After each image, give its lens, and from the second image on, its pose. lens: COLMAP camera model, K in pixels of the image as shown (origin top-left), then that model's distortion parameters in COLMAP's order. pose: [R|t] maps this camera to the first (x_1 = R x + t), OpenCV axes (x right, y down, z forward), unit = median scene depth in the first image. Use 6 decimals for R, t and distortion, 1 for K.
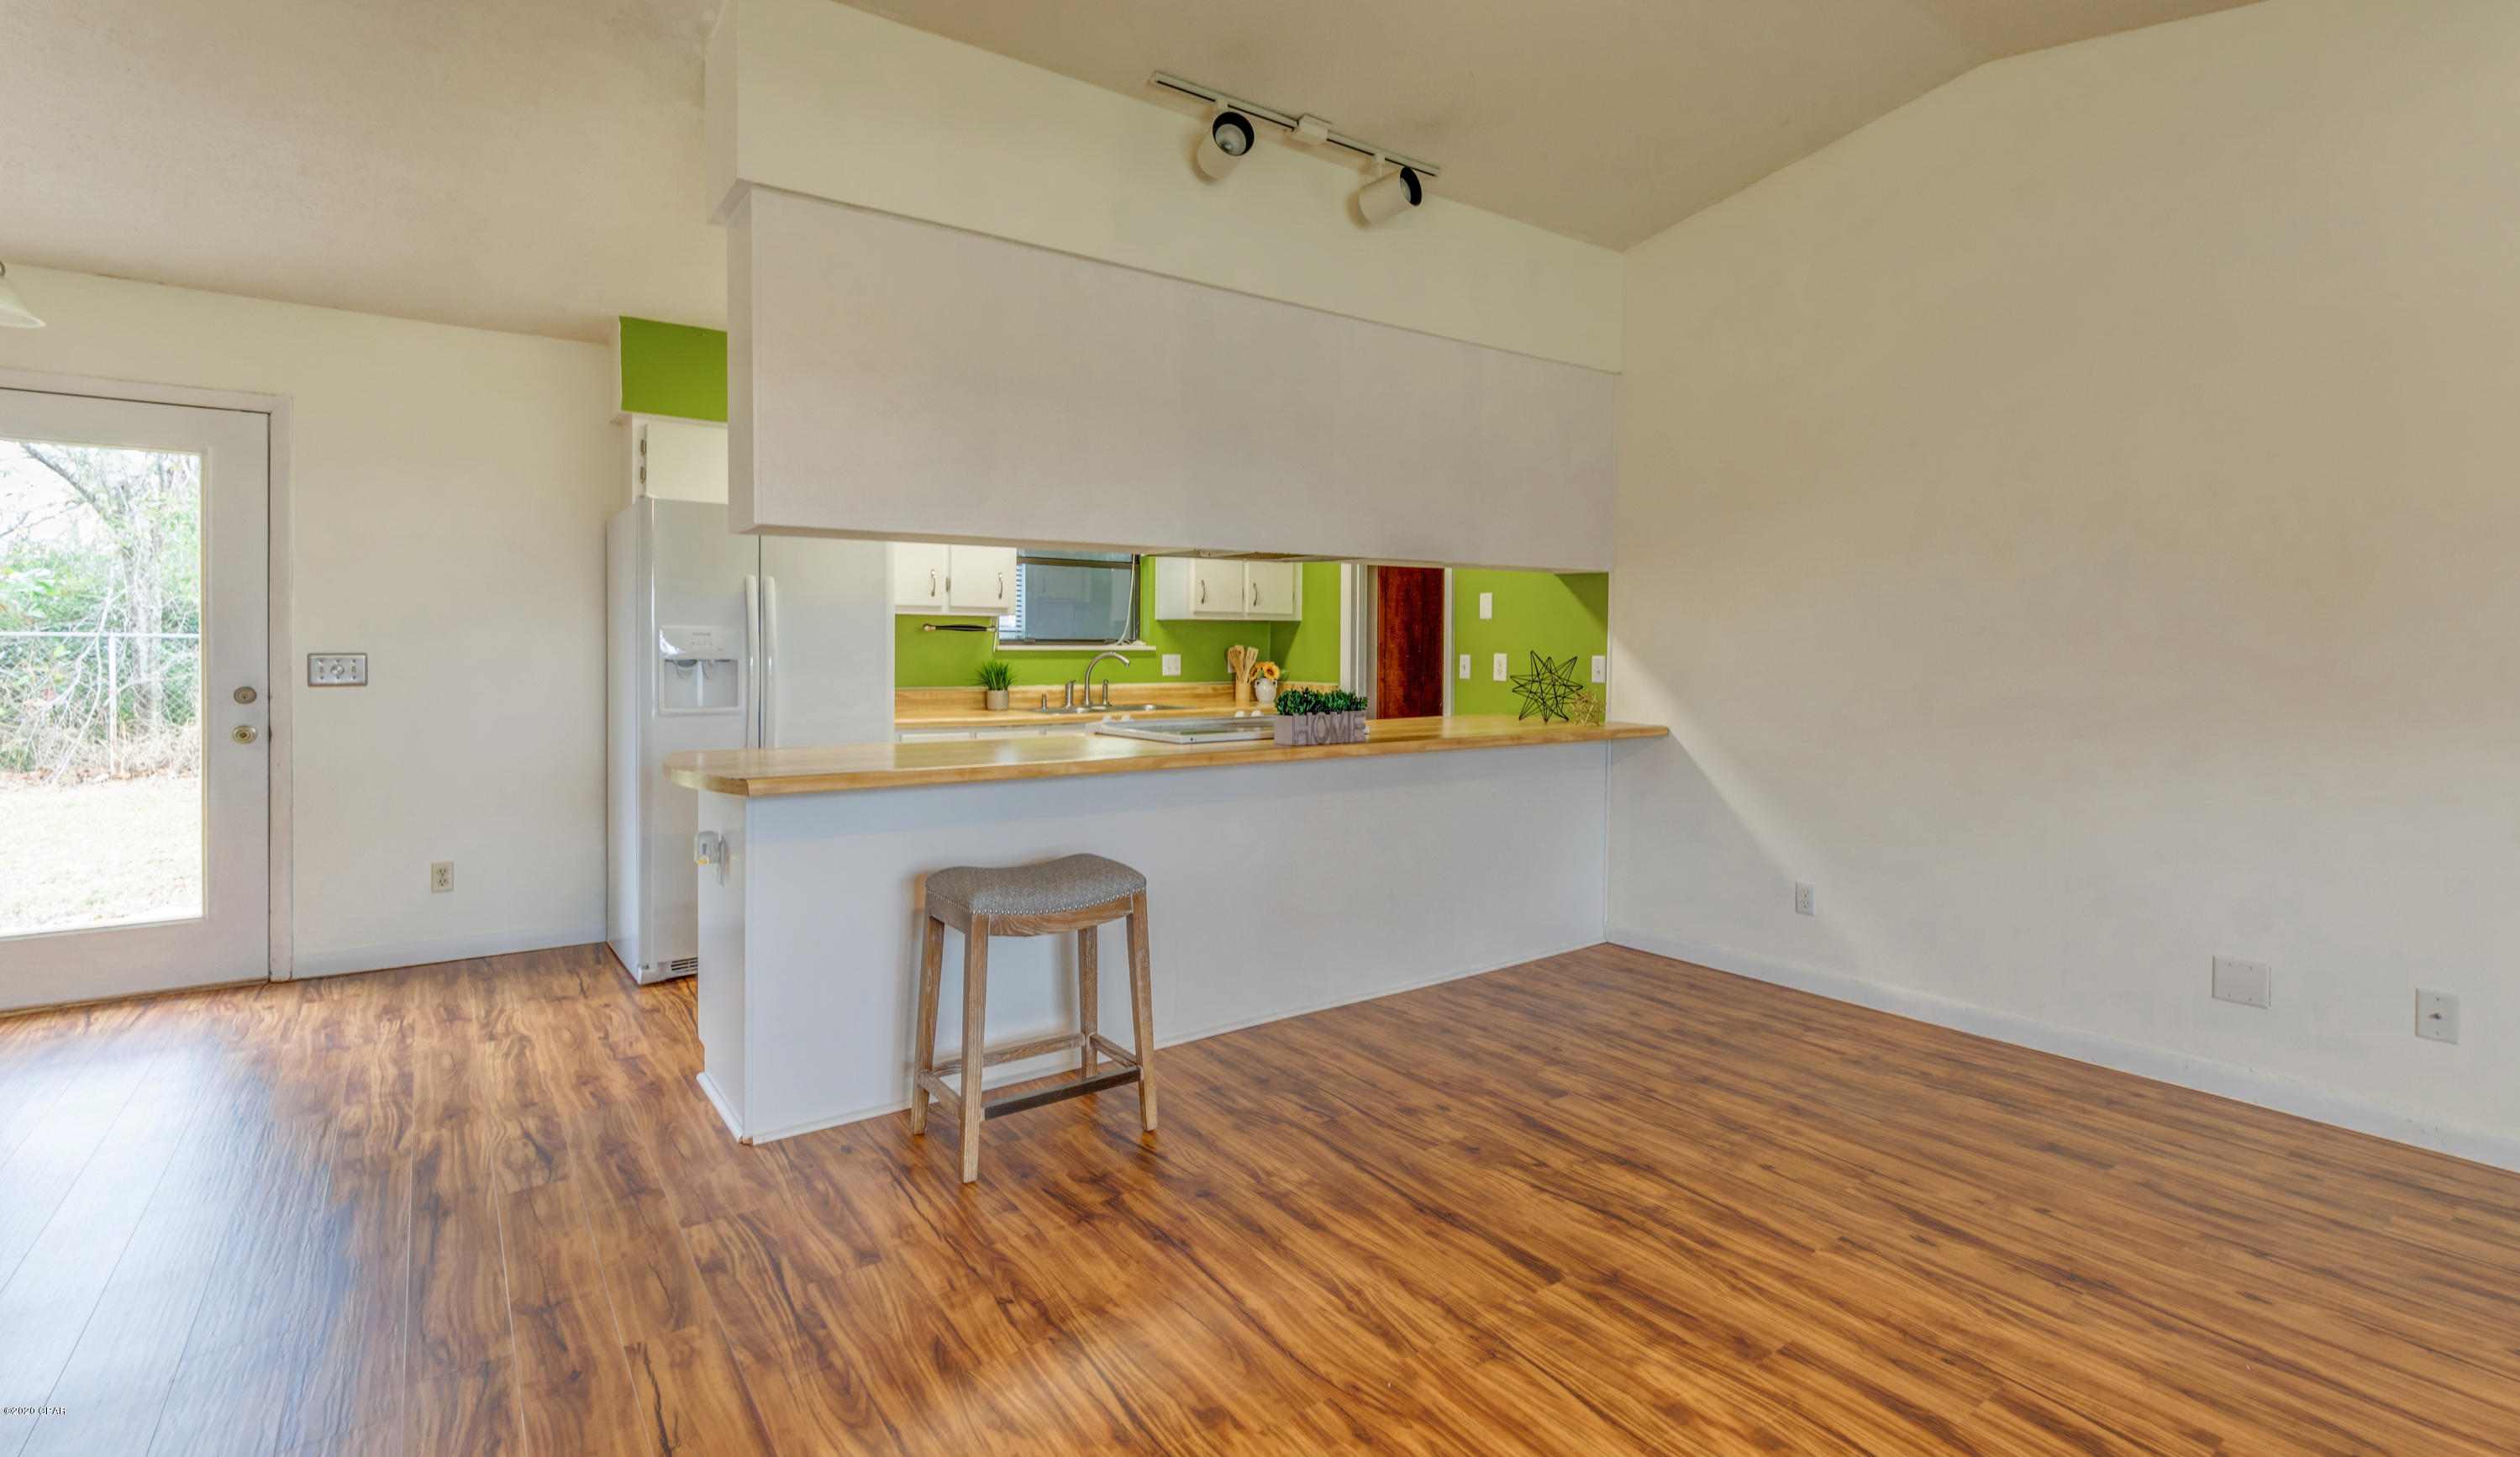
lens RADIAL K [[1120.8, 0, 1305.5], [0, 1120.8, 654.5], [0, 0, 1]] dist [-0.020077, 0.000047]
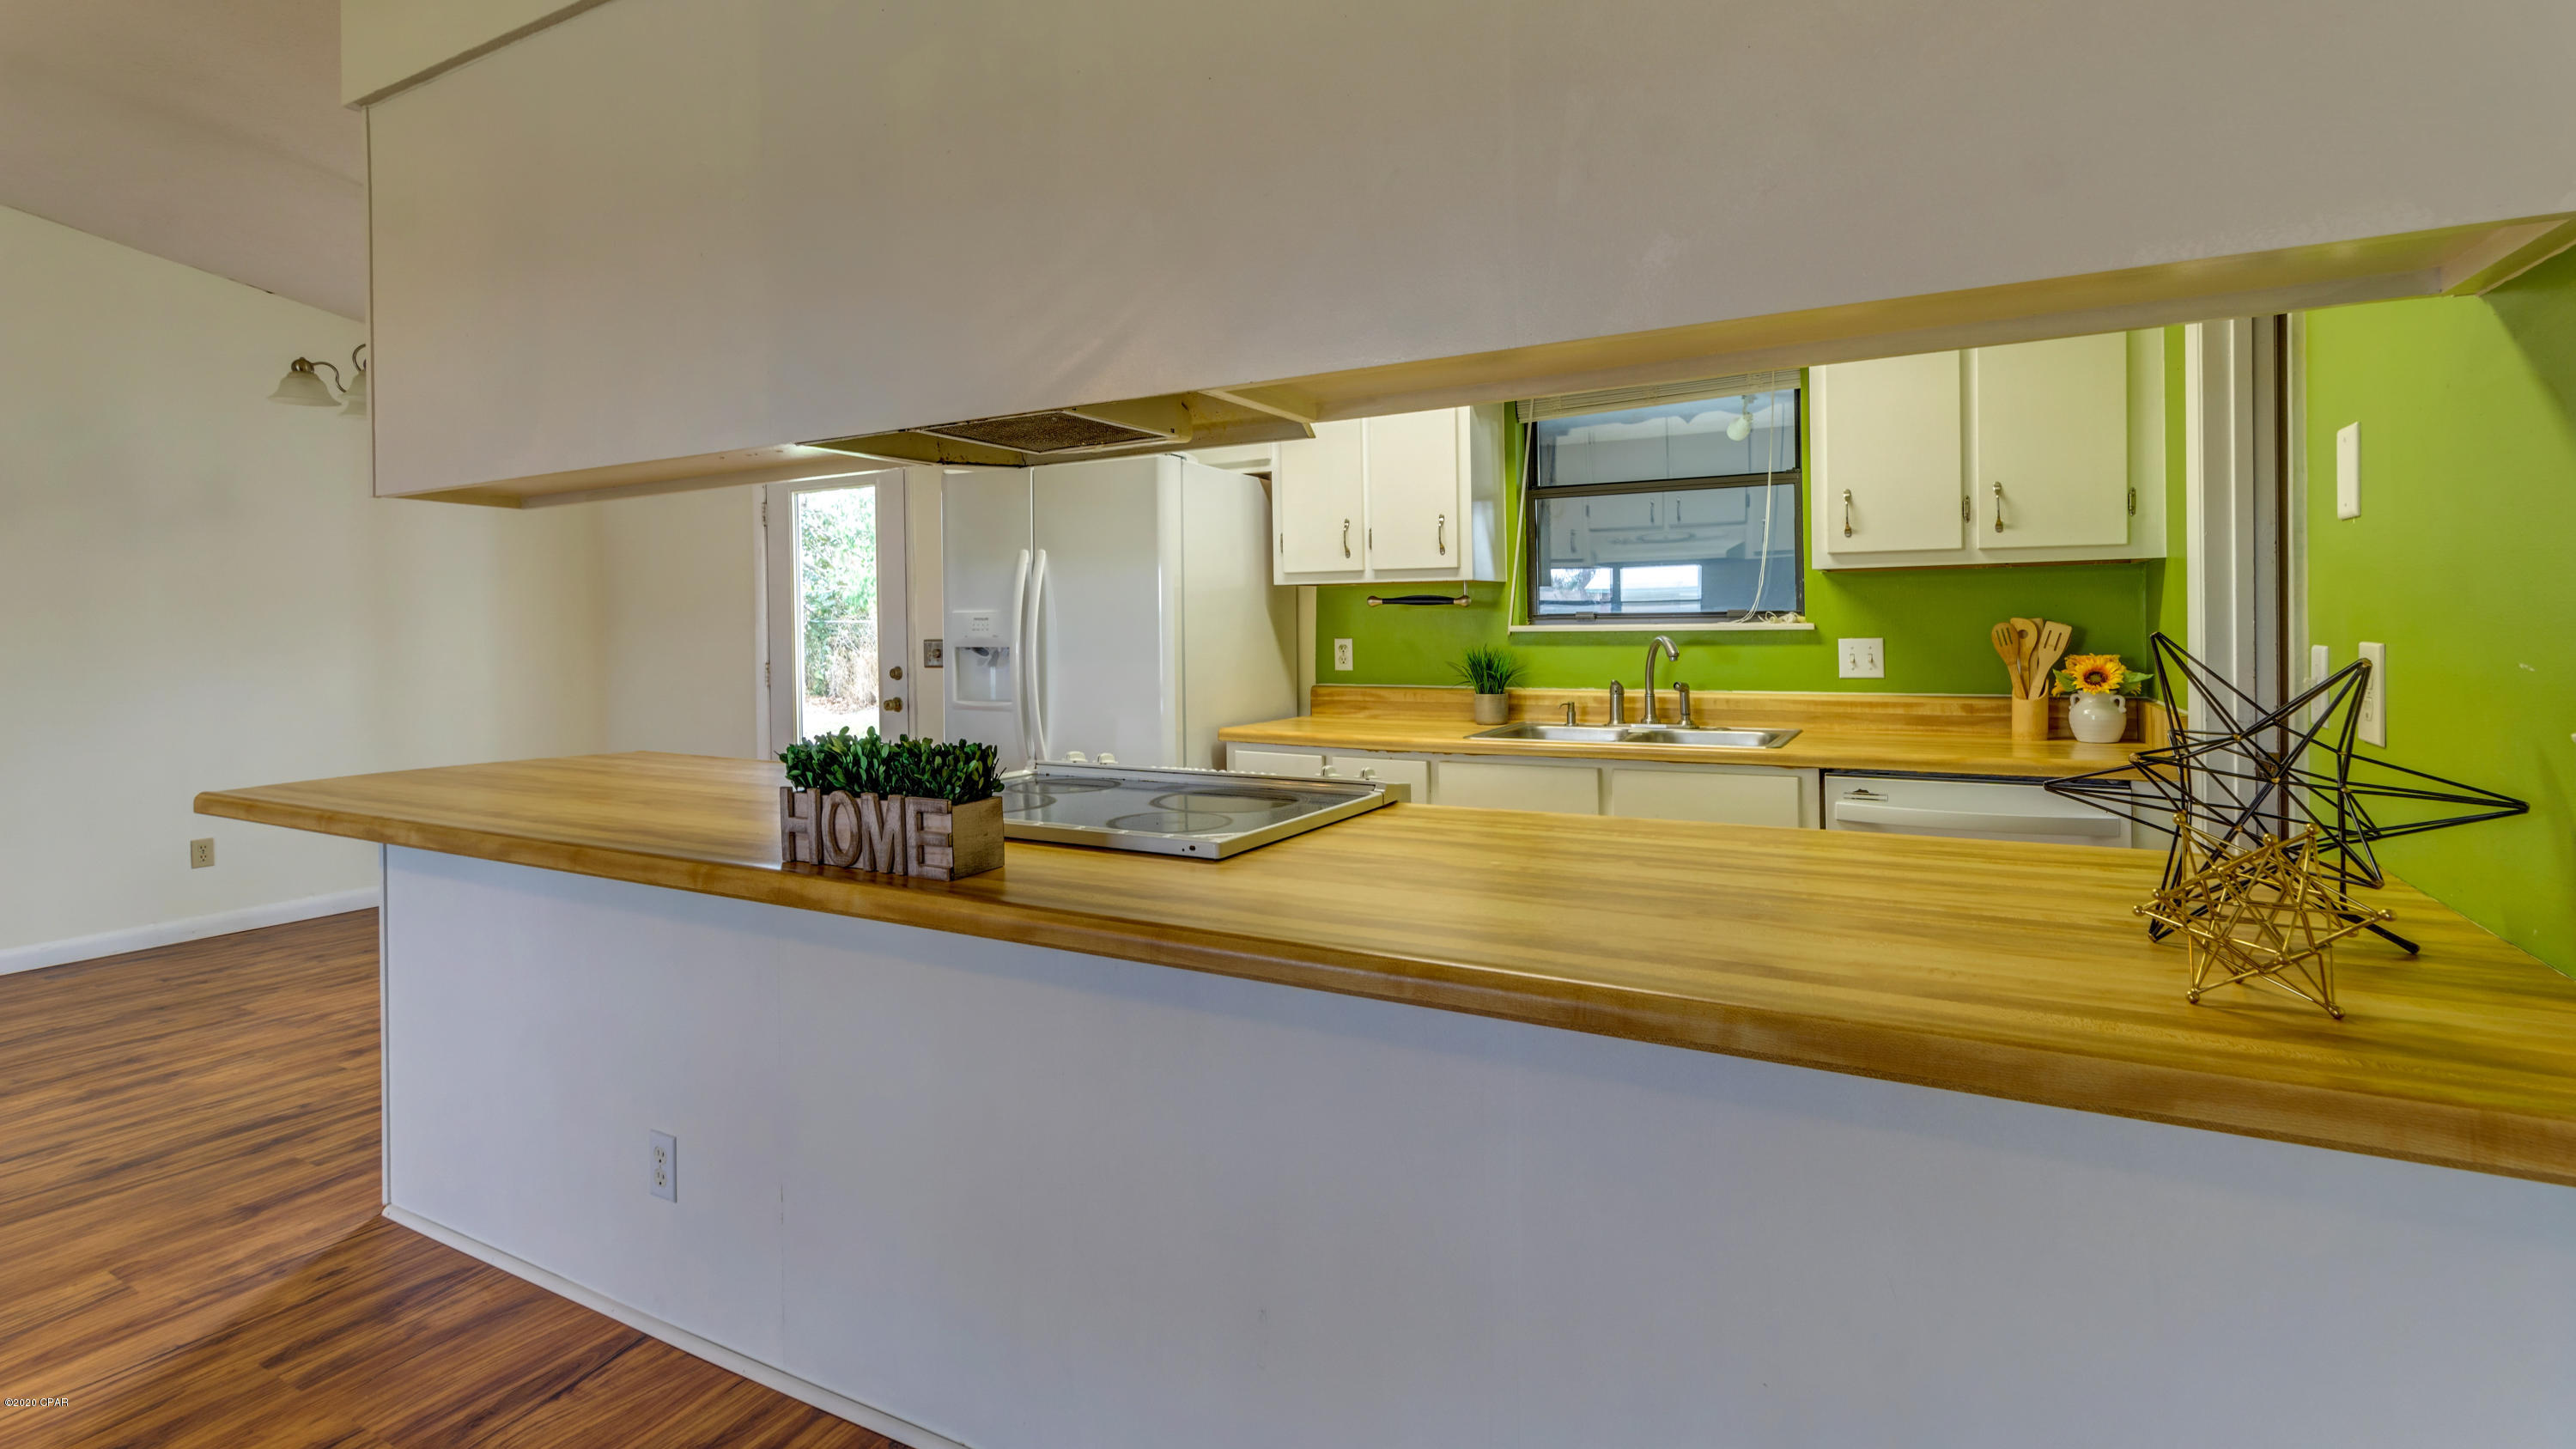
lens RADIAL K [[1183.9, 0, 1336.7], [0, 1183.9, 648.3], [0, 0, 1]] dist [-0.002921, 0.000079]
pose [[0.421893, 0.009488, -0.906596, 0.369693], [0.004353, 0.999913, 0.012490, -0.004198], [0.906635, -0.009216, 0.421815, 0.742952]]
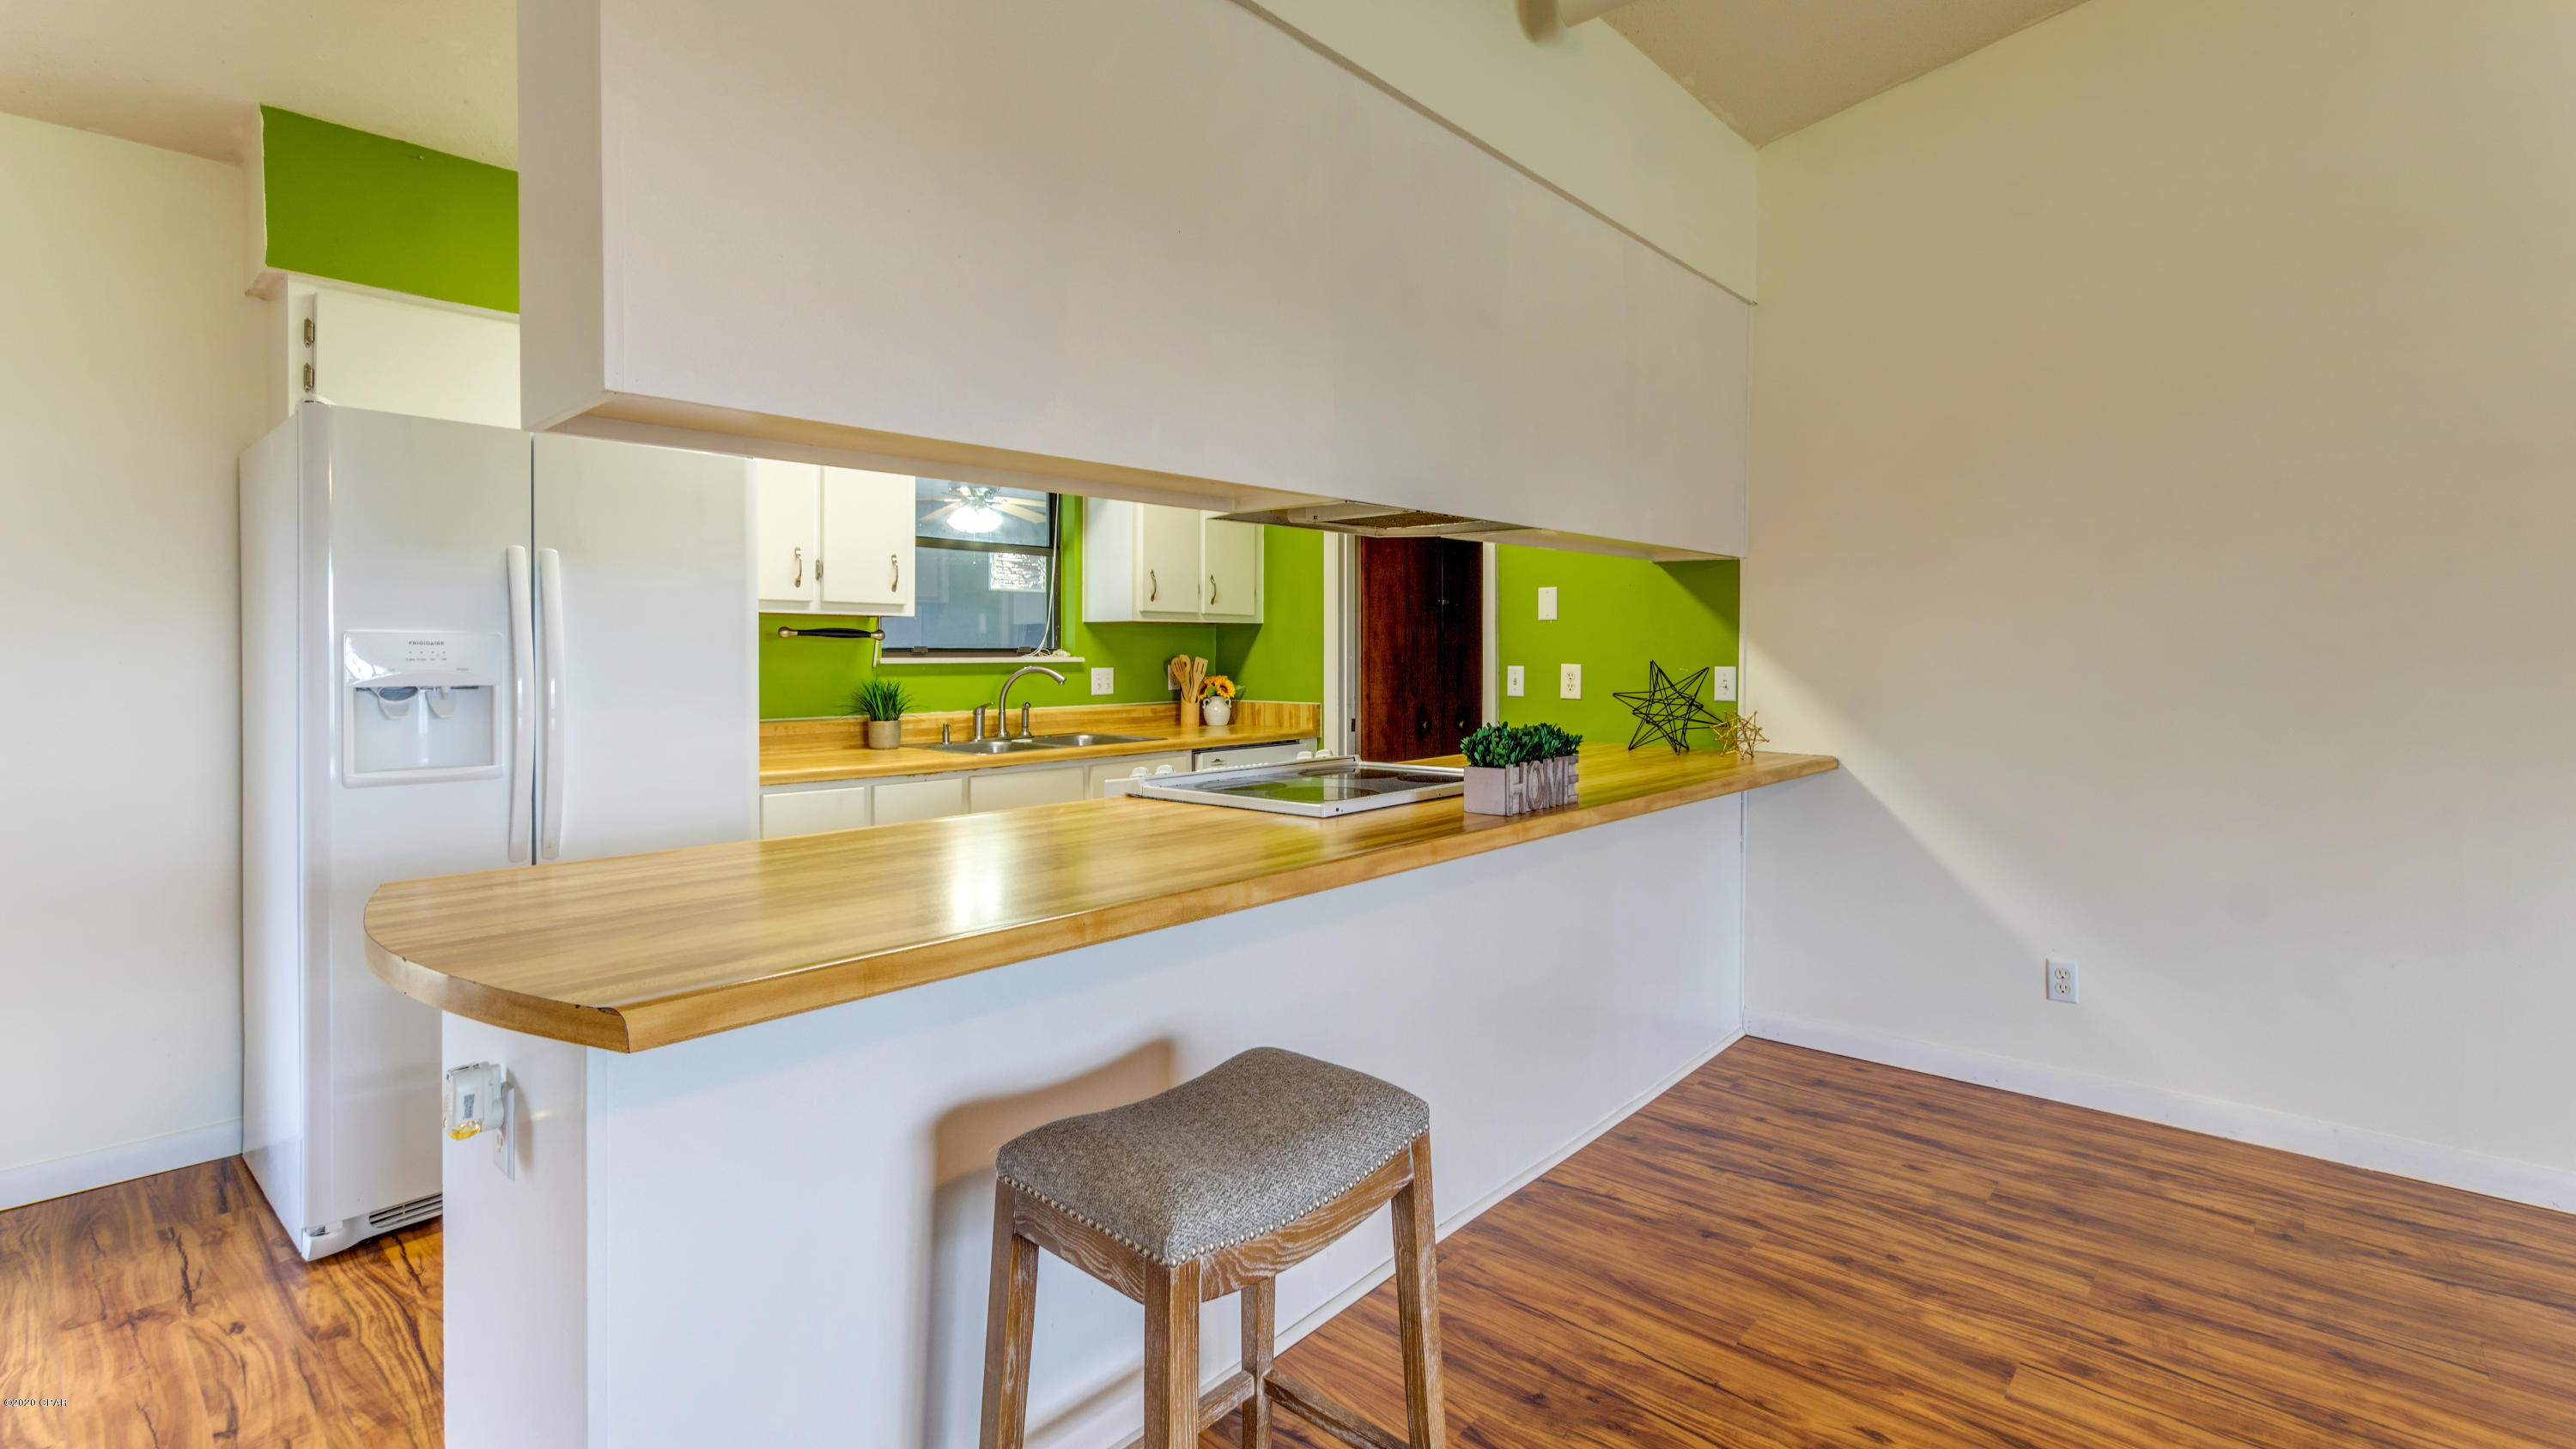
lens RADIAL K [[1128.9, 0, 1304.5], [0, 1128.9, 657.5], [0, 0, 1]] dist [-0.023429, 0.007269]
pose [[0.981164, -0.006321, 0.193072, -0.179322], [0.007089, 0.999969, -0.003285, -0.004574], [-0.193045, 0.004592, 0.981179, 0.298263]]
